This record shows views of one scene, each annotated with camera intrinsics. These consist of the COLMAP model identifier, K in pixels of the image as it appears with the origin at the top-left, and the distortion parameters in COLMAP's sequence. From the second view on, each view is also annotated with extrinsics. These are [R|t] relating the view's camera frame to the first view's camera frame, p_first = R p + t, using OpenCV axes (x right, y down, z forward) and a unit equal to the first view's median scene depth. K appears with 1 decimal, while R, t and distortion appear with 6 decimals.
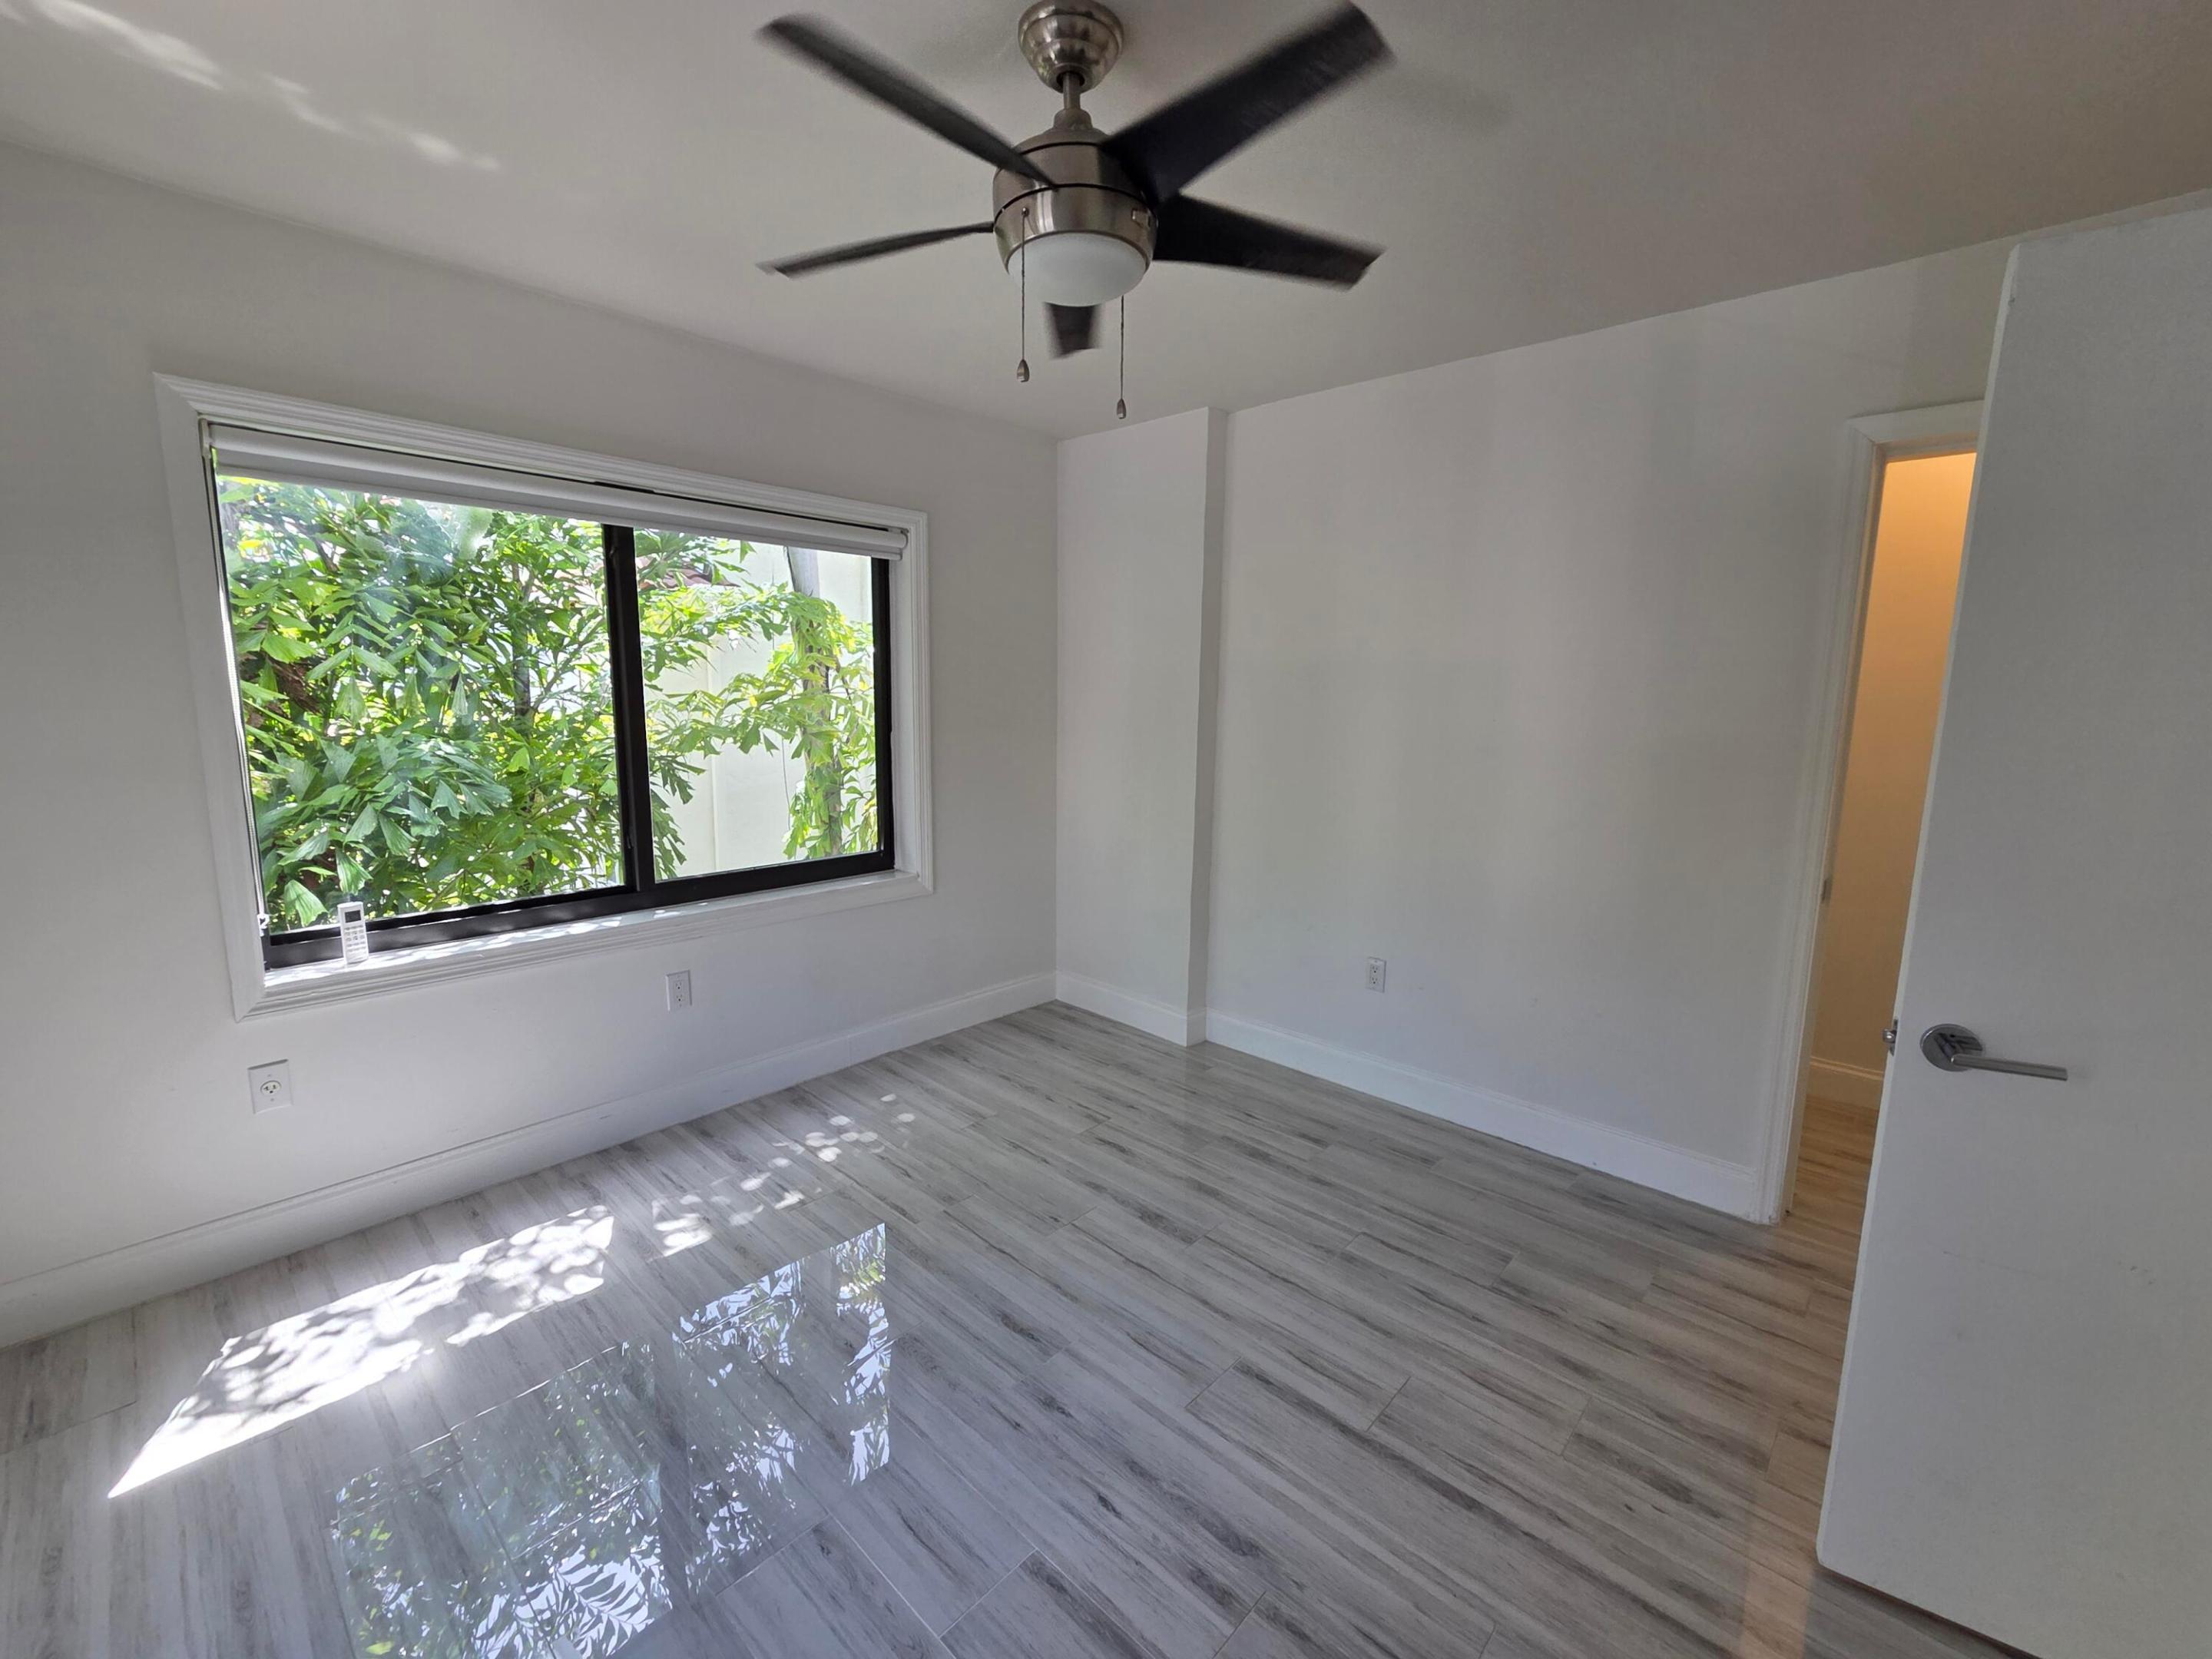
lens RADIAL K [[909.6, 0, 1108.5], [0, 909.6, 817.8], [0, 0, 1]] dist [0.002502, 0.001544]
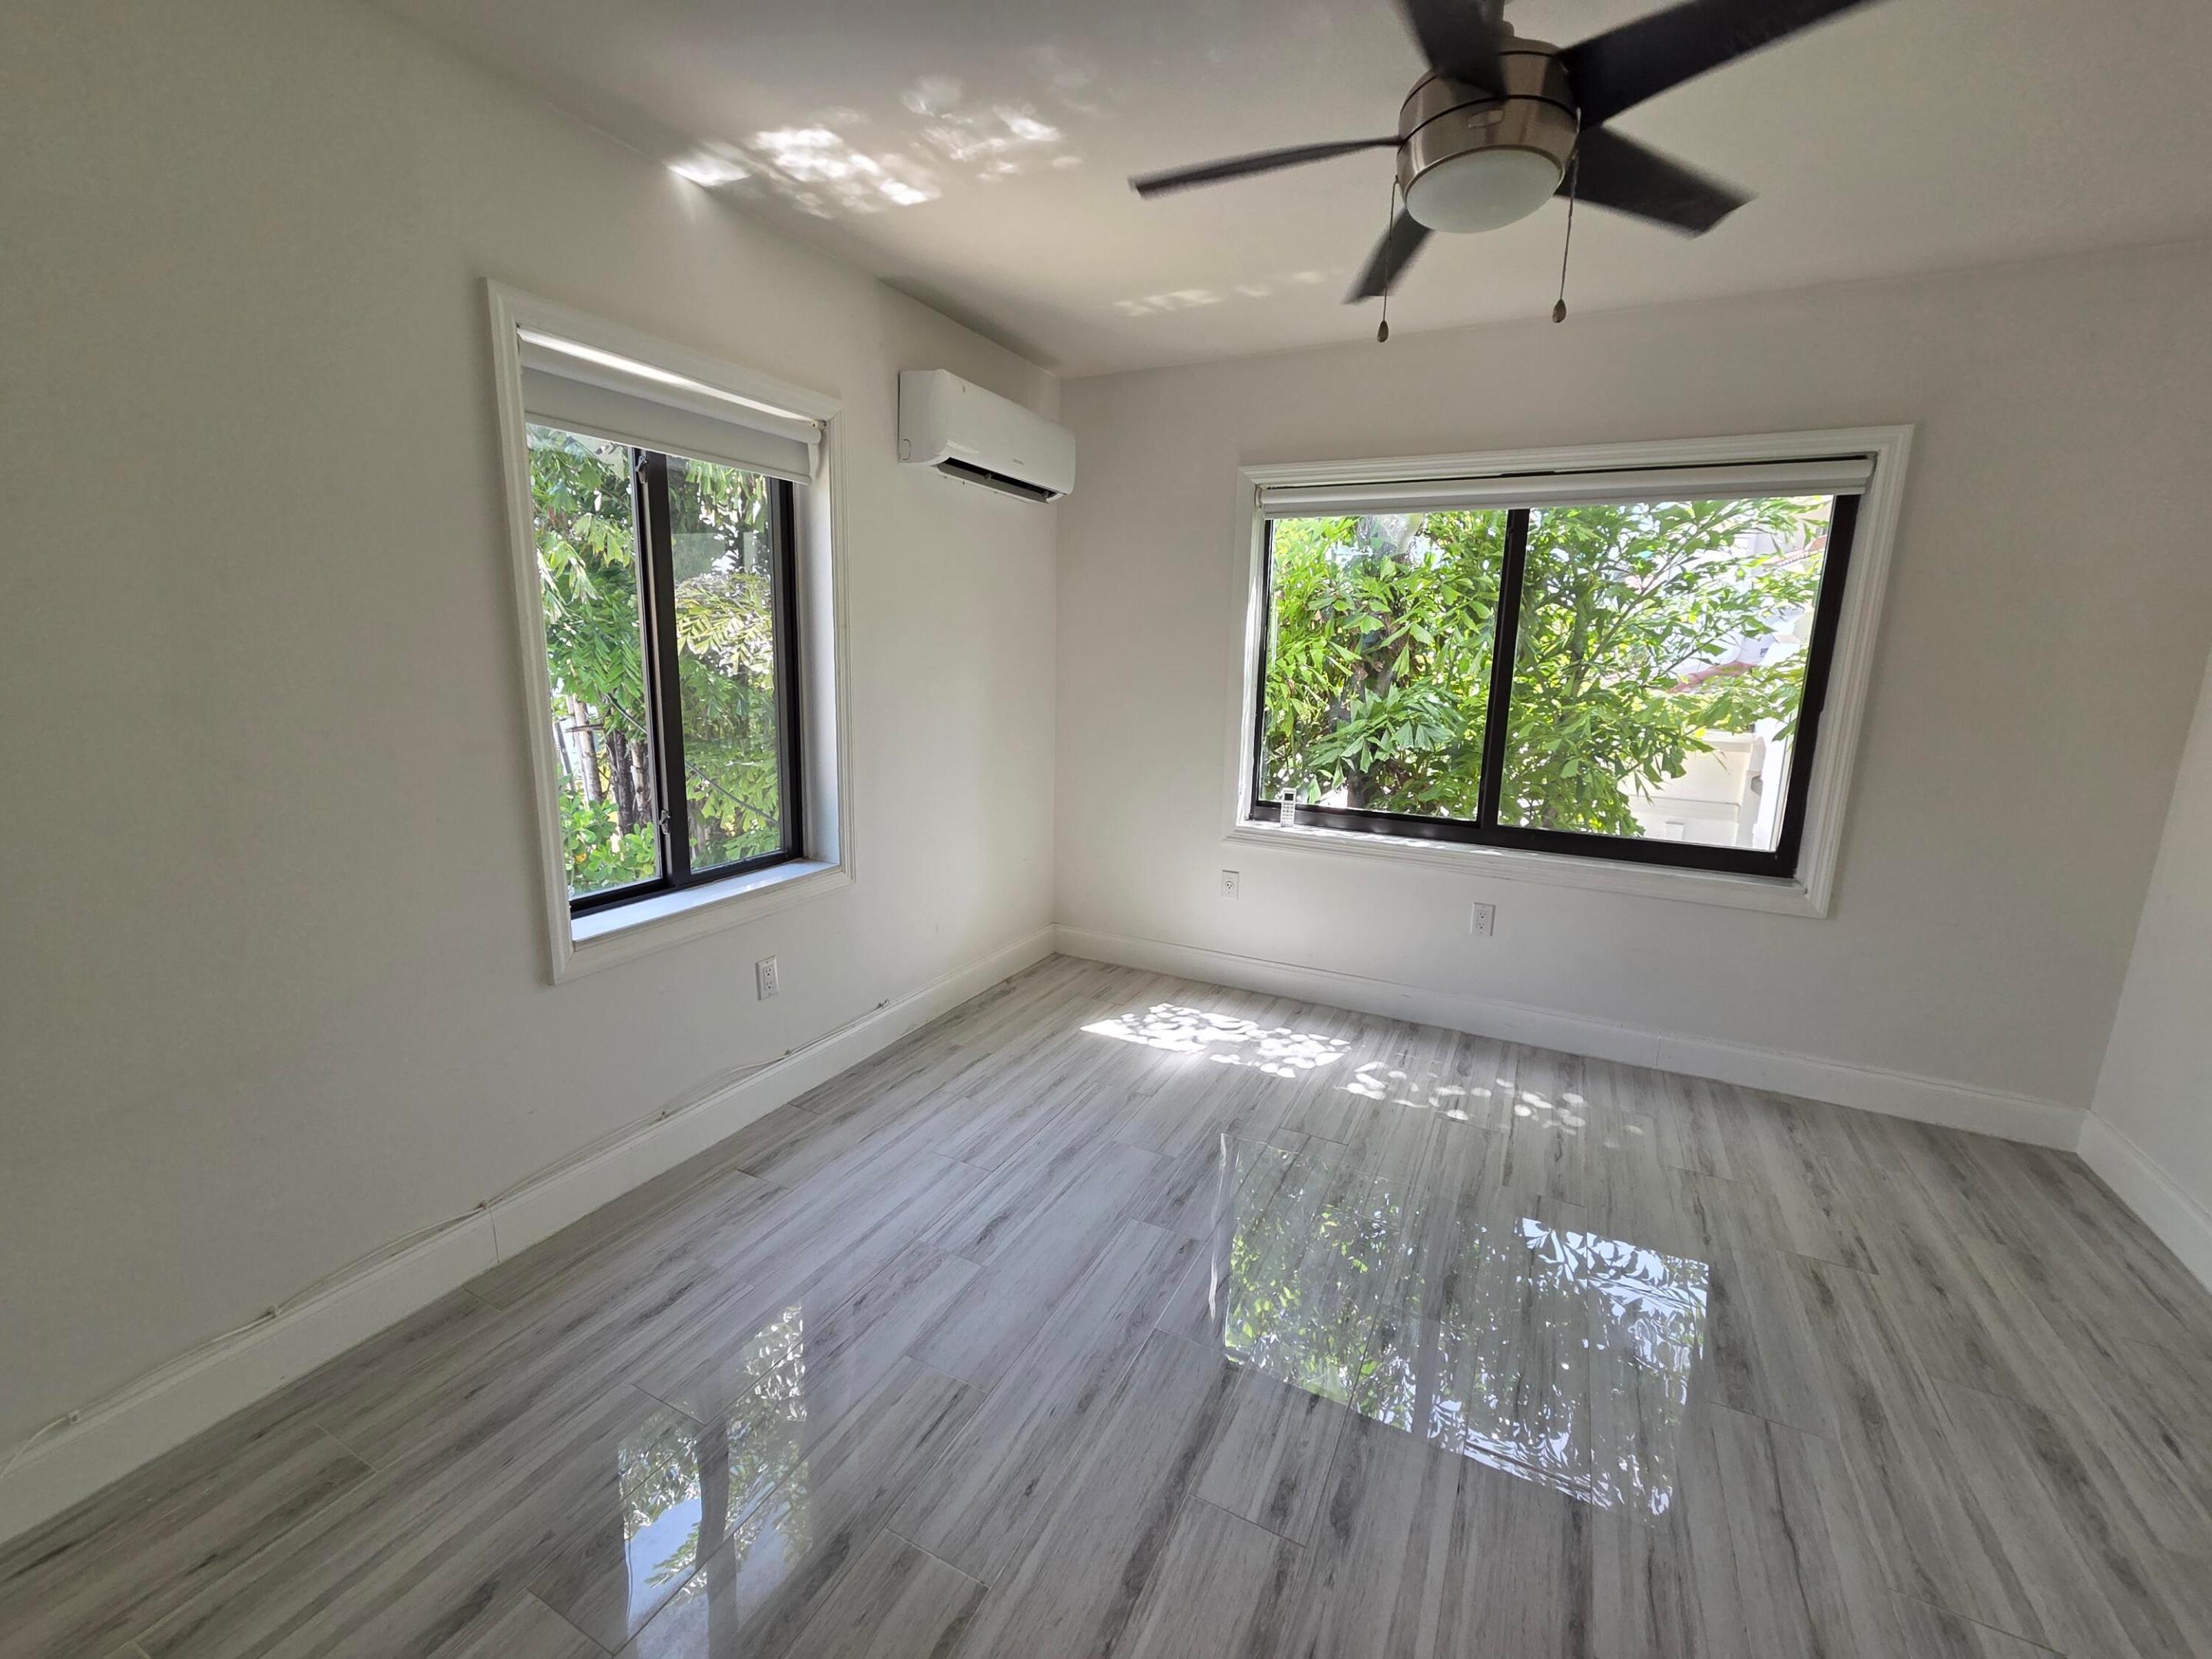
lens RADIAL K [[909.6, 0, 1117.6], [0, 909.6, 824.5], [0, 0, 1]] dist [0.002502, 0.001544]
pose [[0.289044, 0.178218, -0.940581, 0.467362], [-0.159215, 0.977784, 0.136340, -0.009044], [0.943983, 0.110346, 0.310998, 0.215462]]
